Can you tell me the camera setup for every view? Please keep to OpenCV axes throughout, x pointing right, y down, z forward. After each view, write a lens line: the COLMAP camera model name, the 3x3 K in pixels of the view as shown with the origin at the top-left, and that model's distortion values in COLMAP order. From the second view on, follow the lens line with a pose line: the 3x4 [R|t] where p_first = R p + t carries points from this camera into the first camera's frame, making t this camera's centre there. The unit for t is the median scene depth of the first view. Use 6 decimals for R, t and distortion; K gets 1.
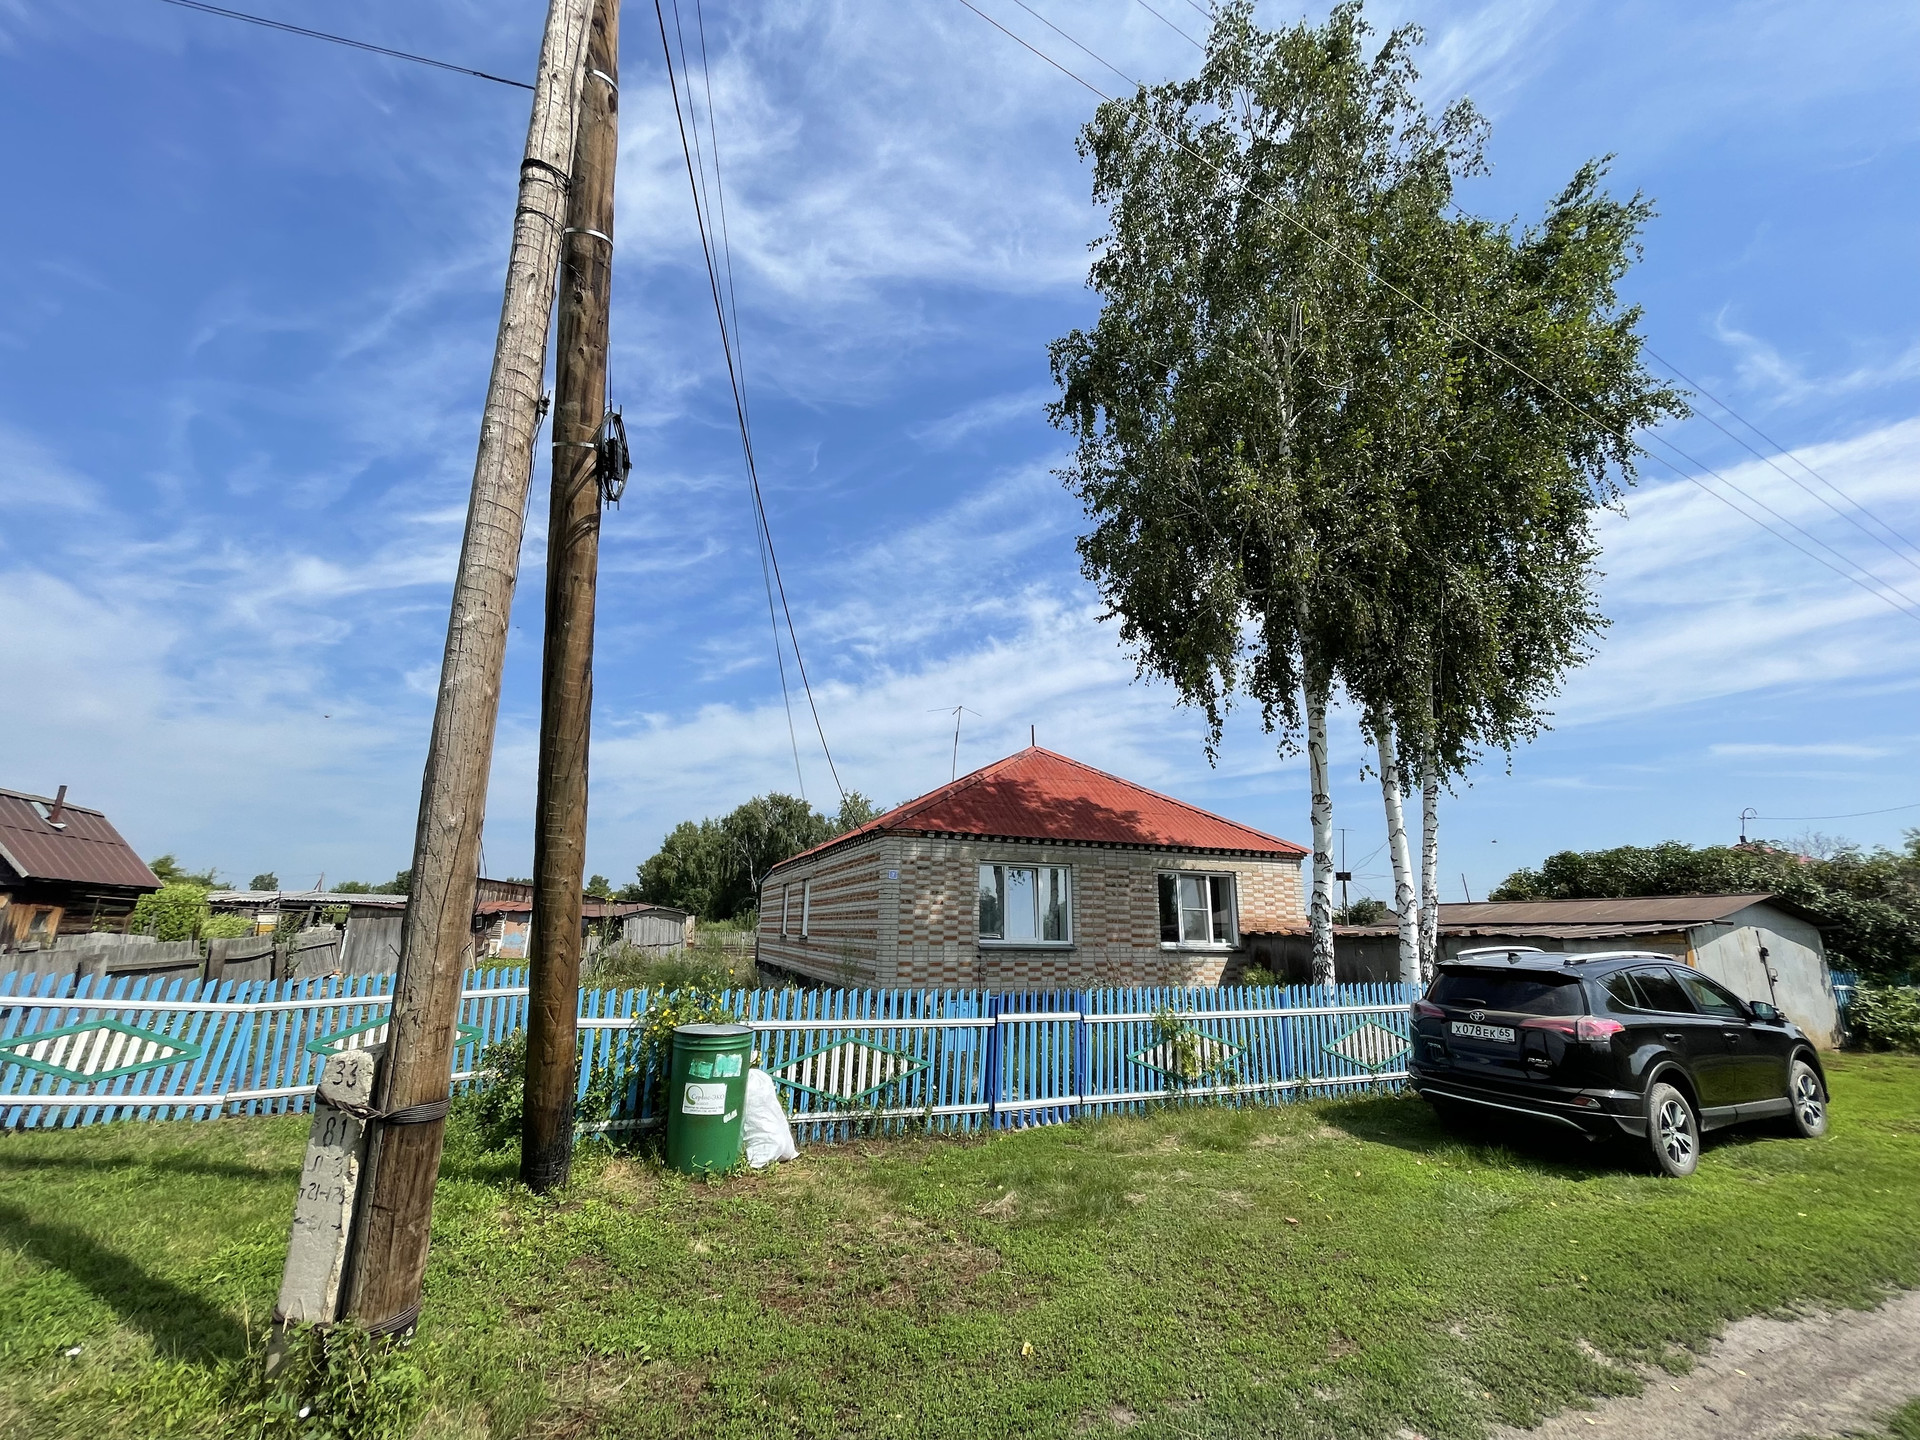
lens RADIAL K [[733.9, 0, 960.0], [0, 733.9, 720.0], [0, 0, 1]] dist [-0.036915, -0.000038]
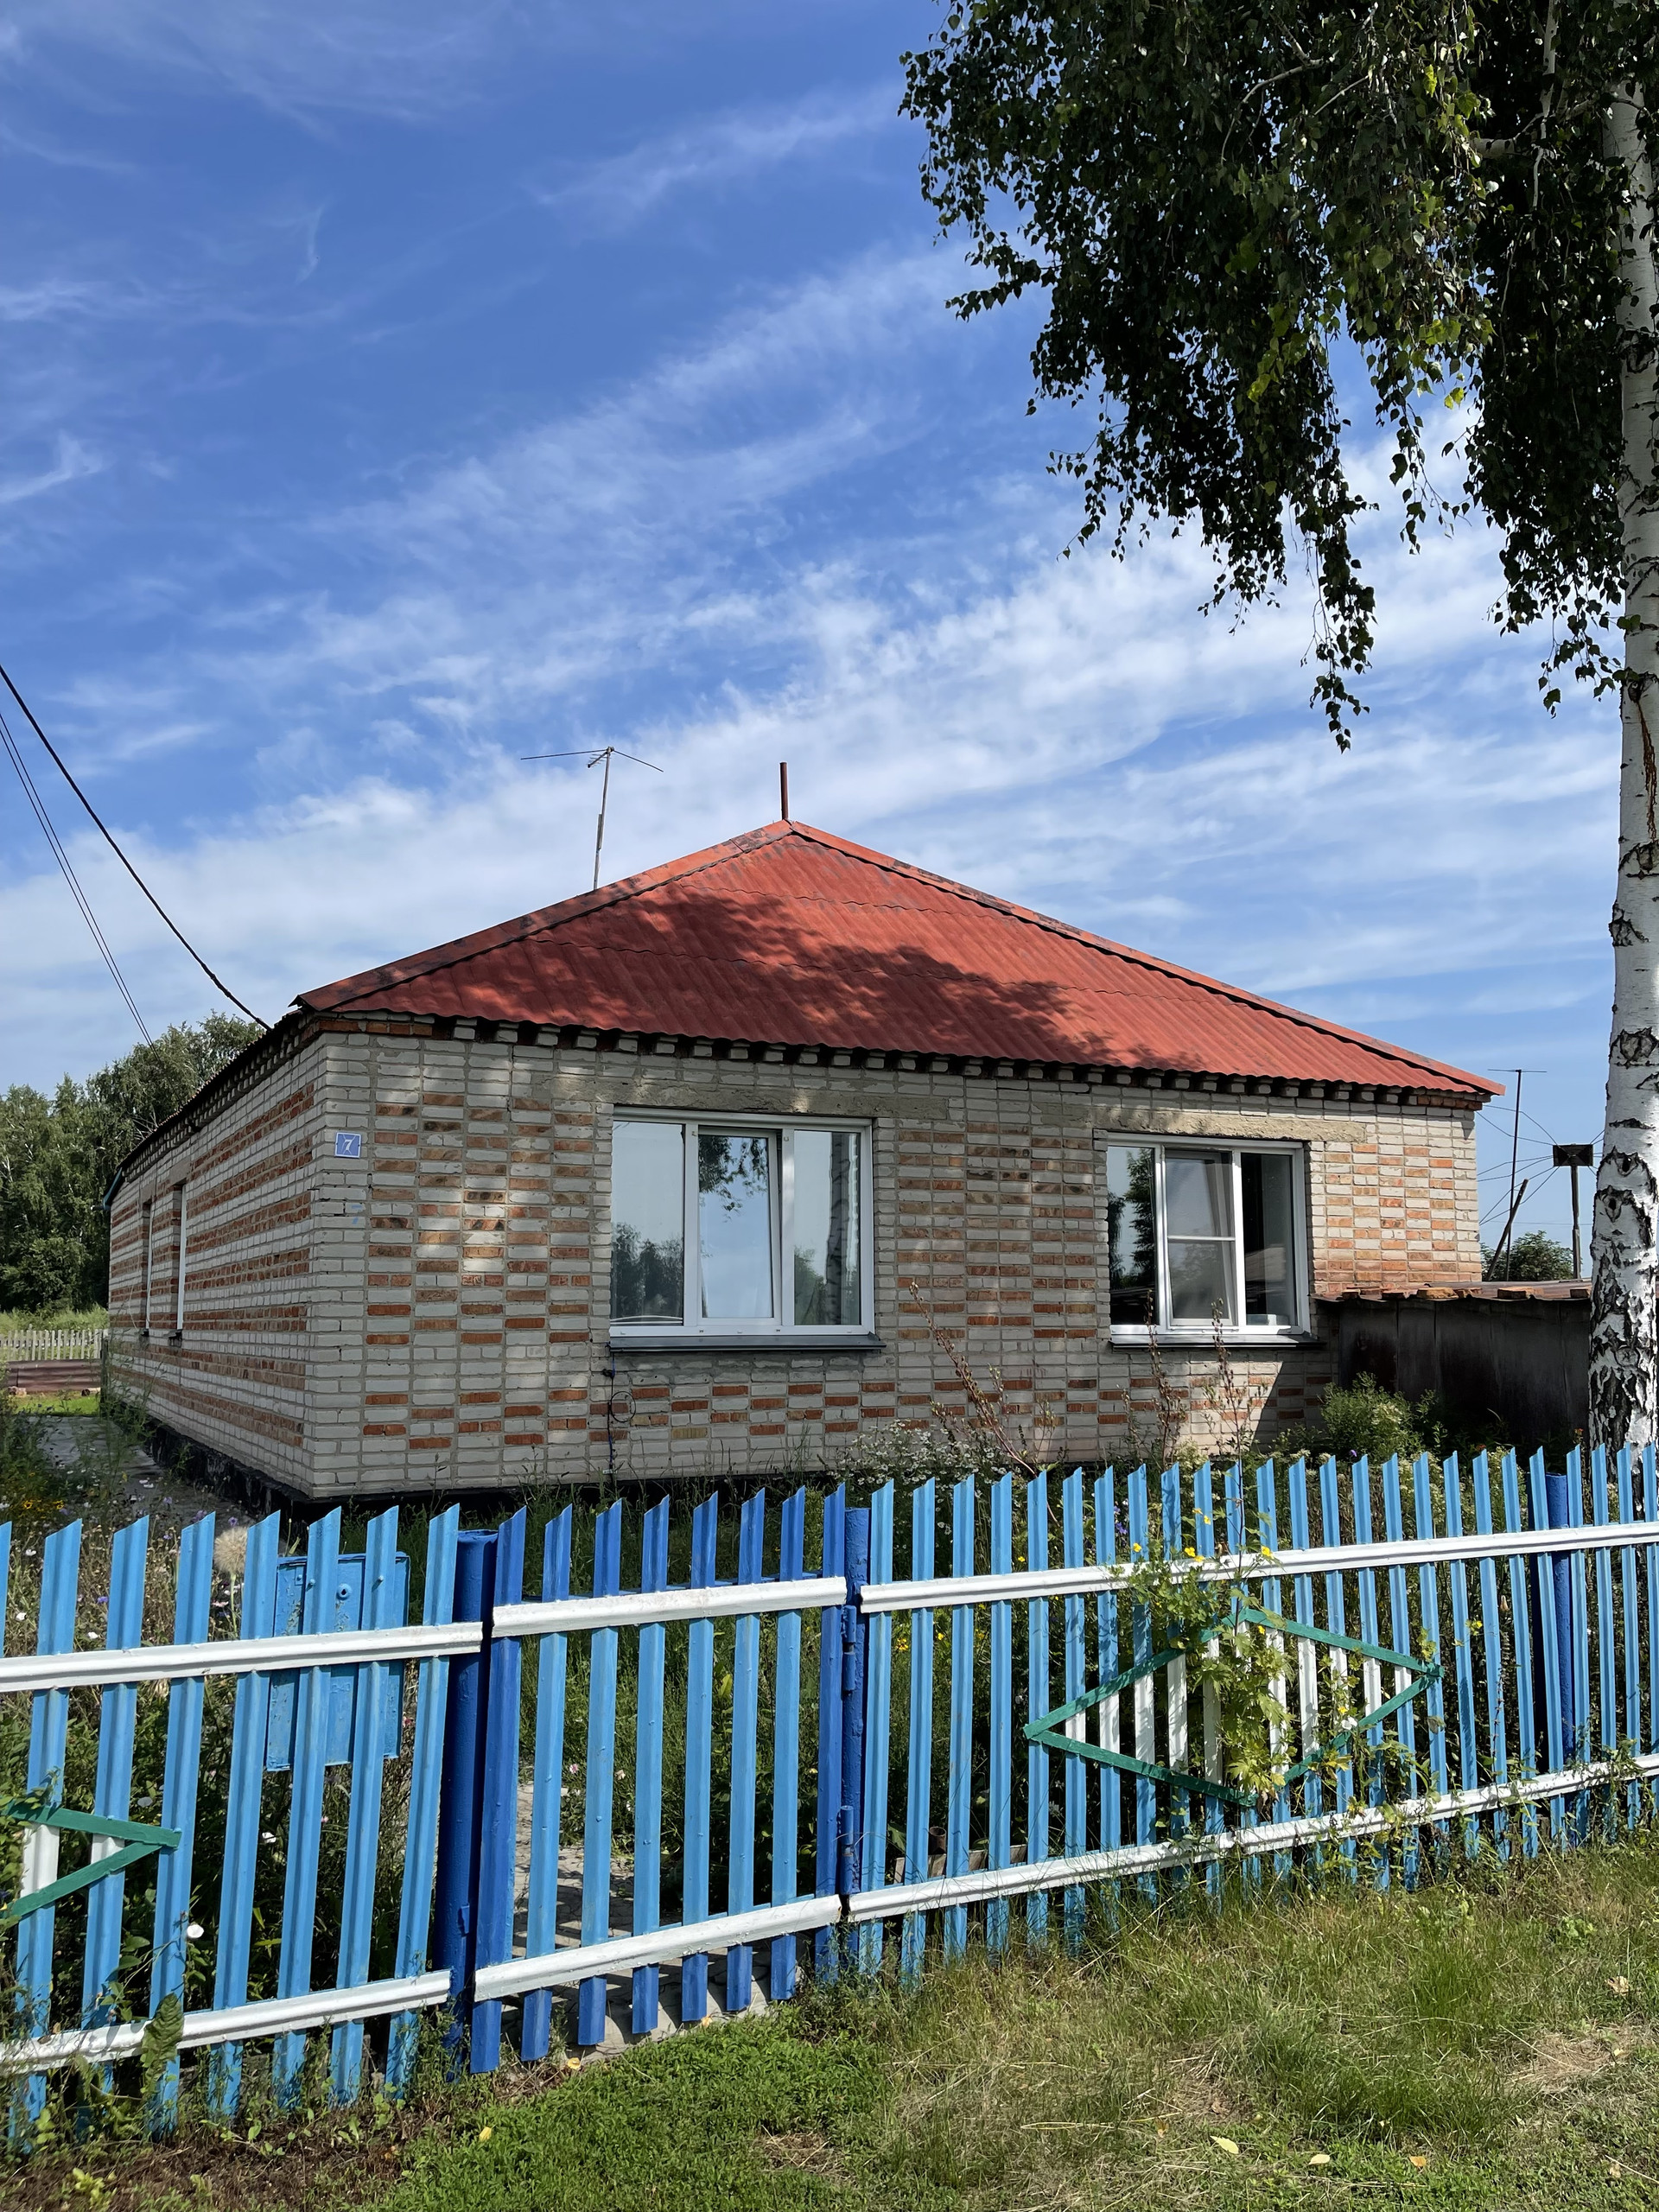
lens RADIAL K [[1717.5, 0, 829.5], [0, 1717.5, 1106.0], [0, 0, 1]] dist [0.004880, -0.047070]
pose [[0.993933, -0.007941, 0.109703, 0.044156], [-0.009606, 0.987311, 0.158506, 0.067011], [-0.109570, -0.158598, 0.981245, 0.203973]]
